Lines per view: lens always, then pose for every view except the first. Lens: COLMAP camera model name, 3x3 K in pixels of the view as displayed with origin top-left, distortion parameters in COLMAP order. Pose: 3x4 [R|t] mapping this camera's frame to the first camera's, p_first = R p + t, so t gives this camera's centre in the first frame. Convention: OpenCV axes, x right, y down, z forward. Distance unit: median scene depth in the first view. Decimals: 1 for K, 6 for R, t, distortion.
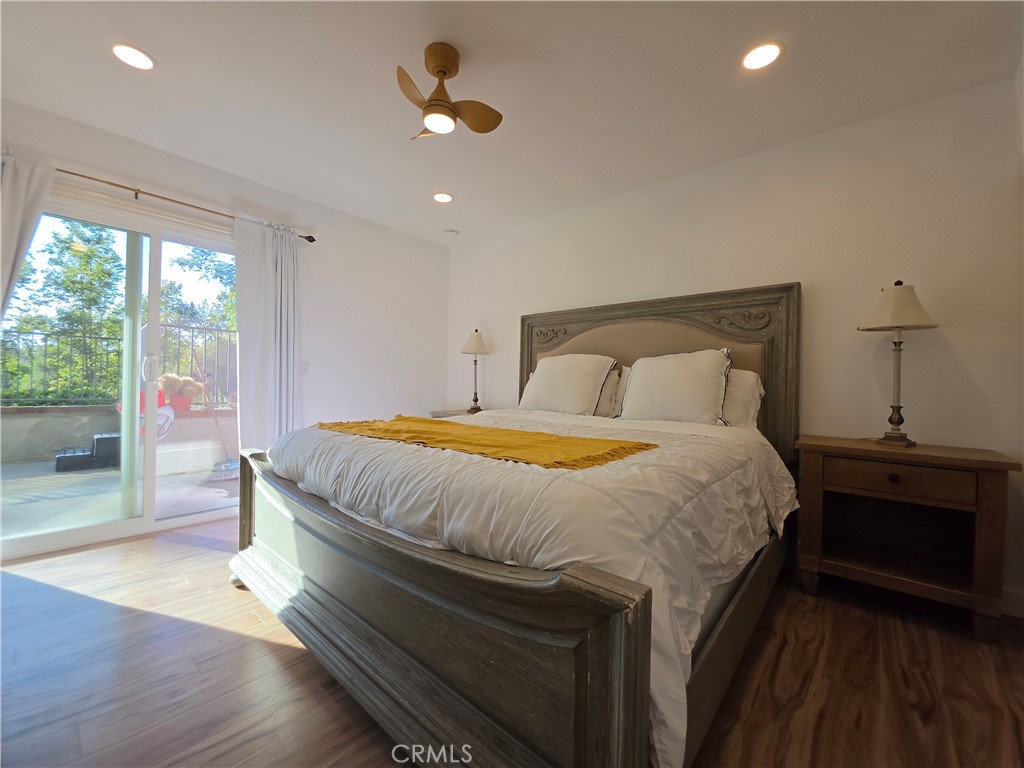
lens RADIAL K [[411.6, 0, 510.7], [0, 411.6, 385.3], [0, 0, 1]] dist [-0.003604, -0.000822]
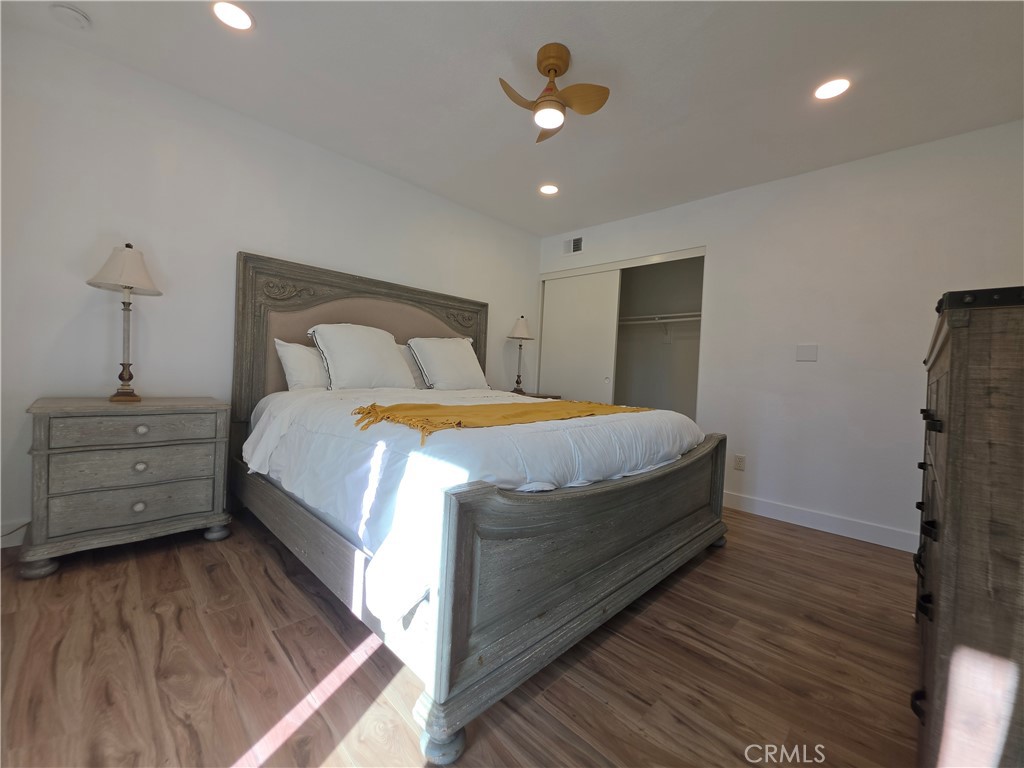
lens RADIAL K [[411.6, 0, 502.6], [0, 411.6, 380.8], [0, 0, 1]] dist [-0.003604, -0.000822]
pose [[0.054901, -0.045845, 0.997439, -0.824663], [-0.049948, 0.997569, 0.048600, -0.013459], [-0.997242, -0.052489, 0.052477, 0.671299]]
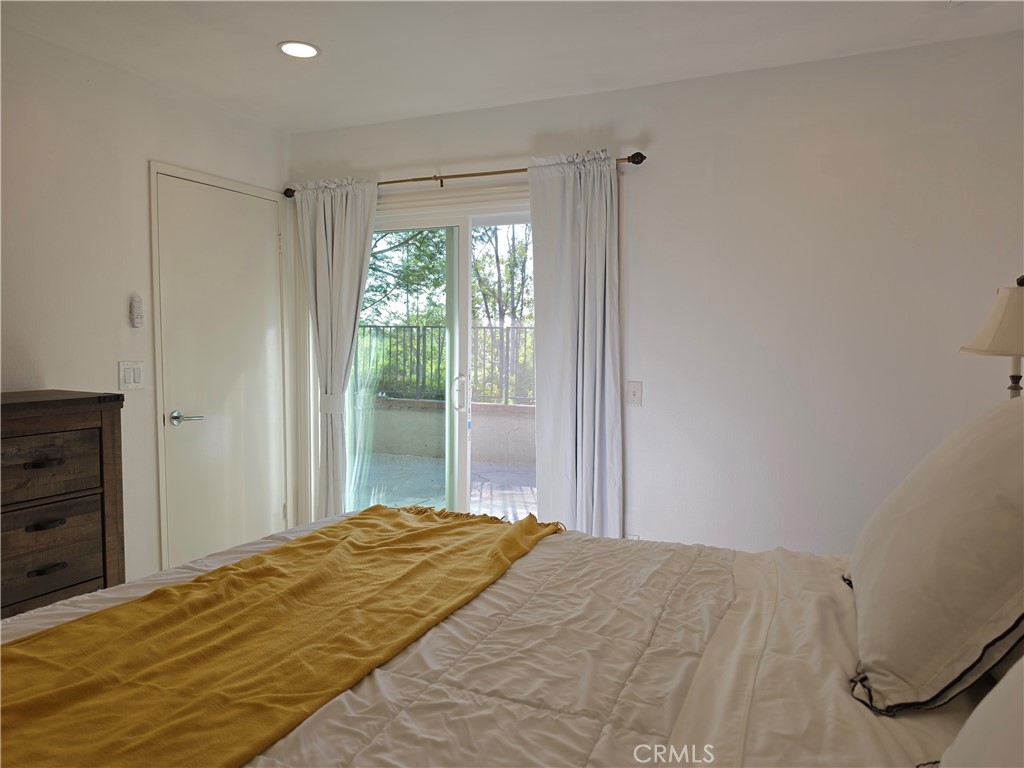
lens RADIAL K [[712.8, 0, 526.4], [0, 712.8, 394.8], [0, 0, 1]] dist [0.053339, -0.066598]
pose [[0.280749, 0.049552, -0.958501, 0.469019], [-0.009807, 0.998762, 0.048761, -0.095797], [0.959731, -0.004290, 0.280887, 0.664156]]
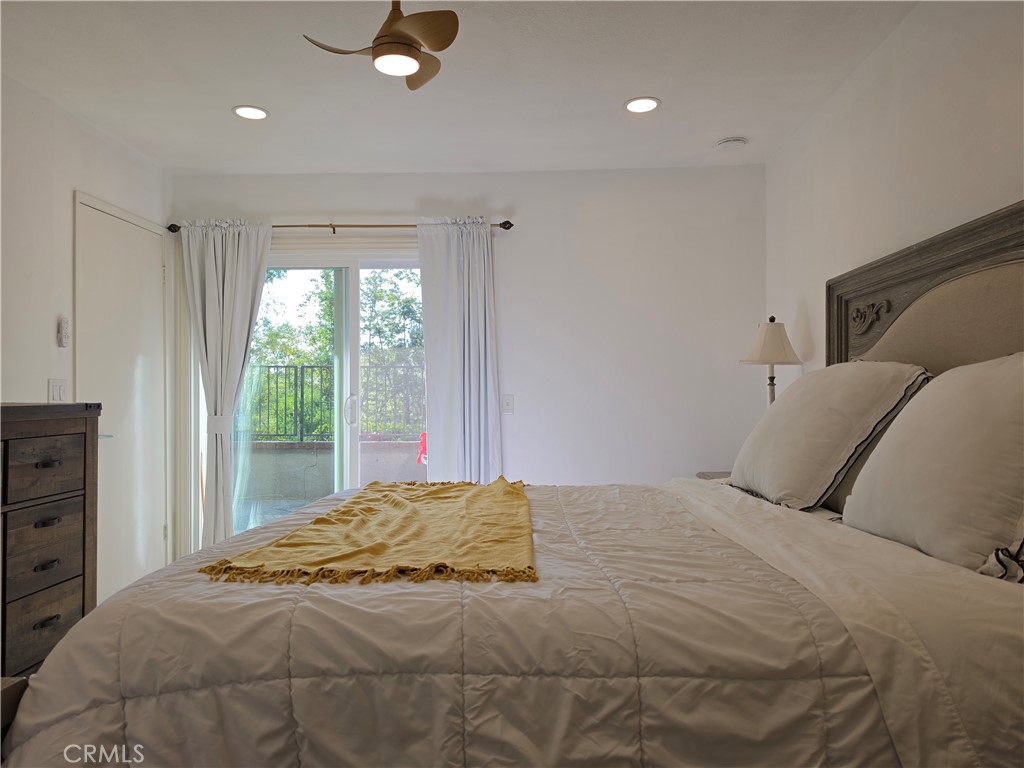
lens RADIAL K [[712.8, 0, 518.0], [0, 712.8, 390.7], [0, 0, 1]] dist [0.053339, -0.066598]
pose [[0.618451, -0.030116, -0.785246, 0.582717], [0.011160, 0.999501, -0.029544, -0.028129], [0.785744, 0.009508, 0.618479, 0.265268]]
